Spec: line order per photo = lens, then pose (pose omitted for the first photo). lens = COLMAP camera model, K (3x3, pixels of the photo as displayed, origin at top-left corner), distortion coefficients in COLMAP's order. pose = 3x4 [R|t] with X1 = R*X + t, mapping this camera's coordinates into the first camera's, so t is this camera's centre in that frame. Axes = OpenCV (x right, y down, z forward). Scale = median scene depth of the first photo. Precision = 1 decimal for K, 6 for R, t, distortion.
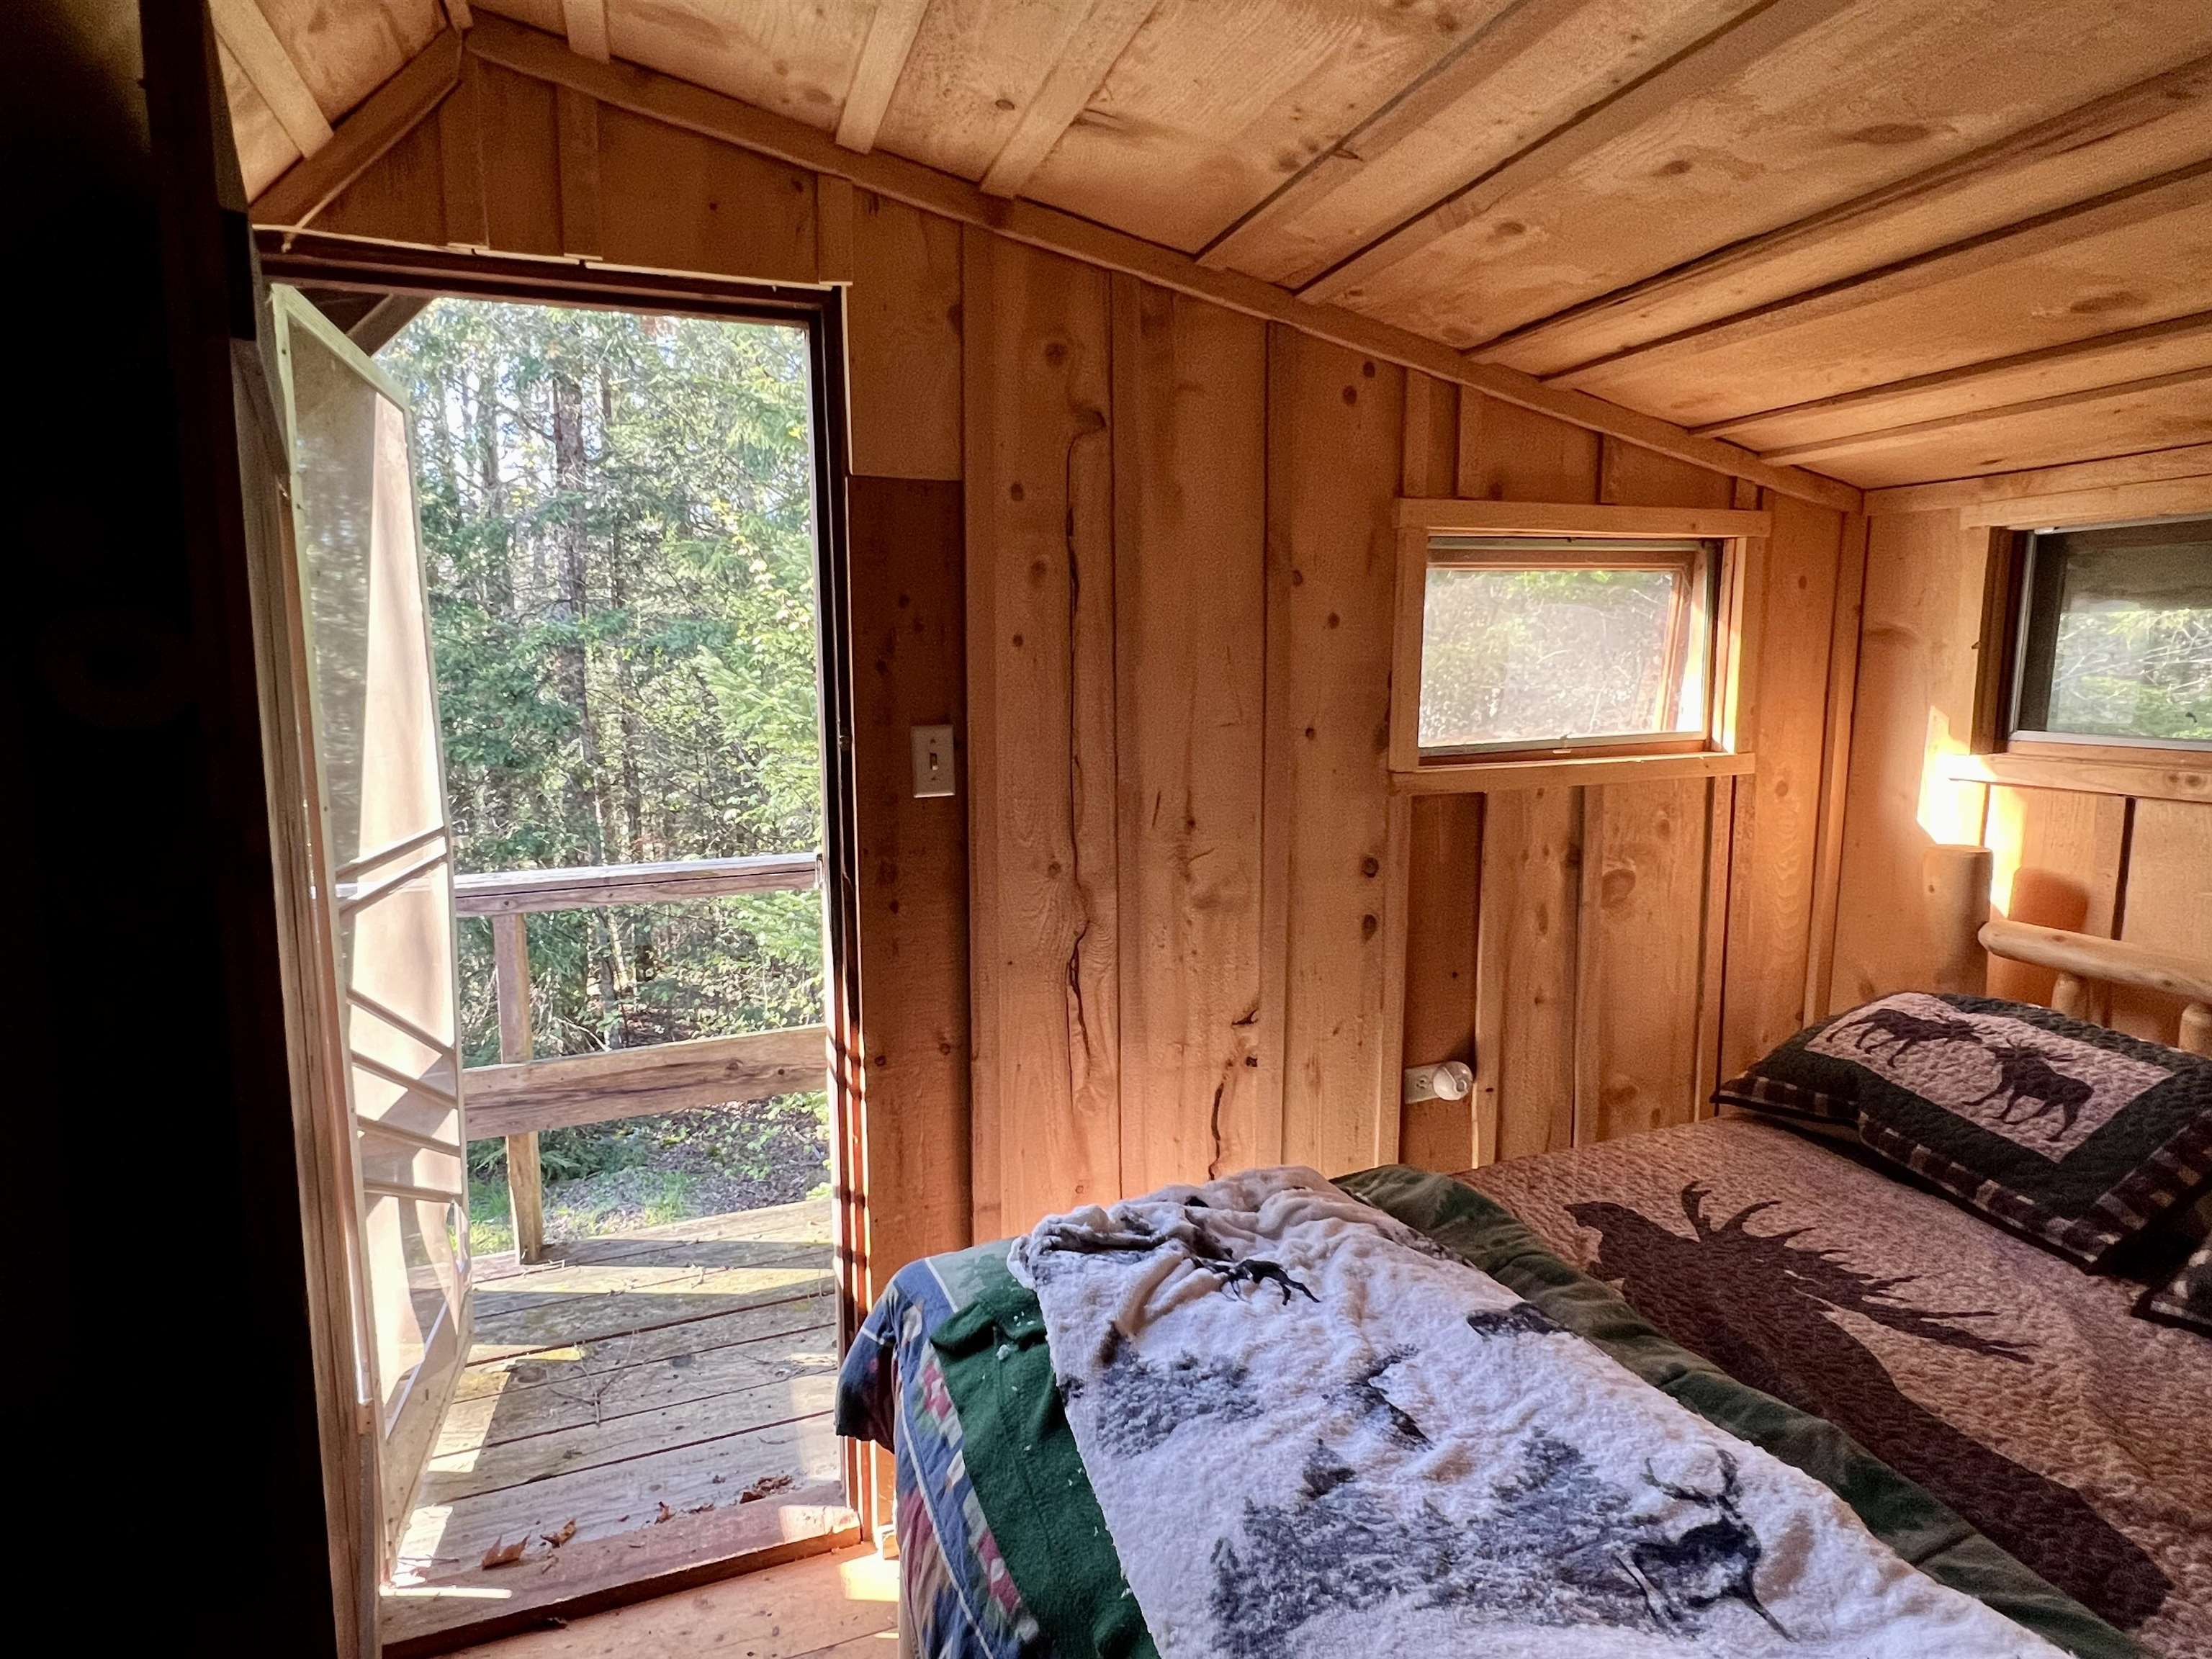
lens RADIAL K [[1167.9, 0, 1106.0], [0, 1167.9, 829.5], [0, 0, 1]] dist [-0.002566, -0.001053]
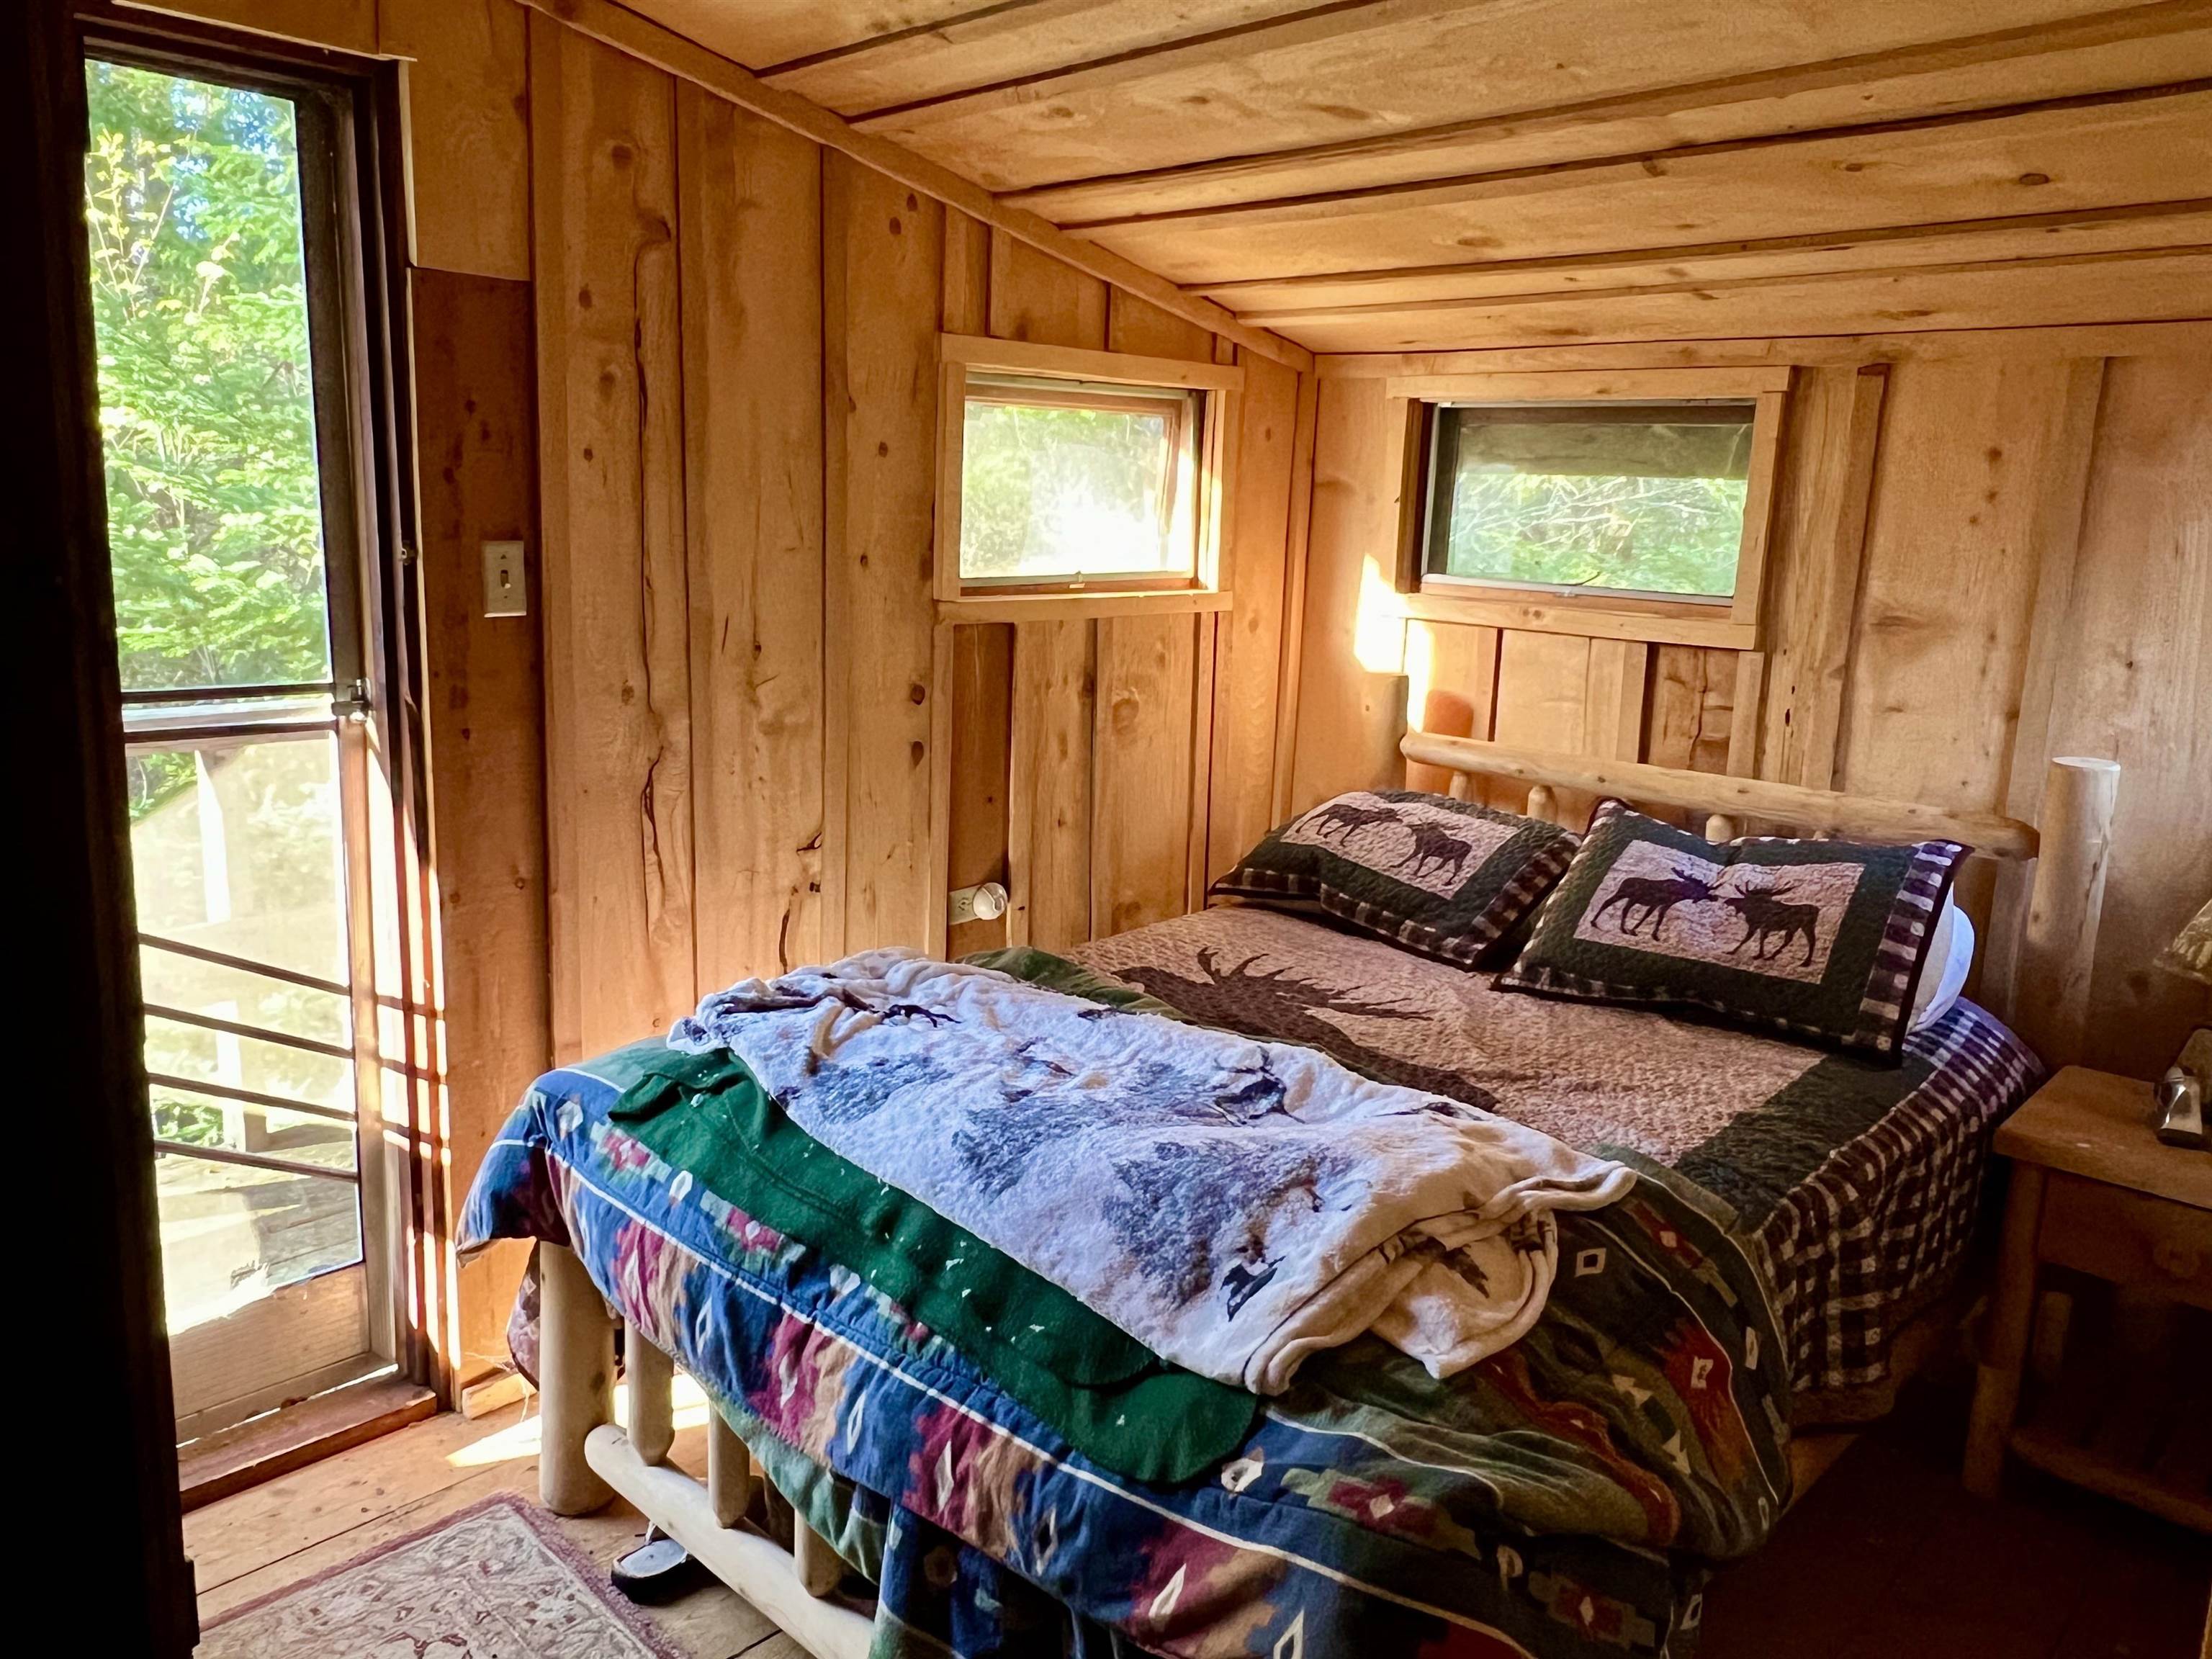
lens RADIAL K [[1547.1, 0, 1106.0], [0, 1547.1, 829.5], [0, 0, 1]] dist [0.002535, -0.000811]
pose [[0.898289, -0.051893, 0.436330, -0.255643], [0.018232, 0.996549, 0.080984, 0.049404], [-0.439026, -0.064792, 0.896135, -0.343406]]
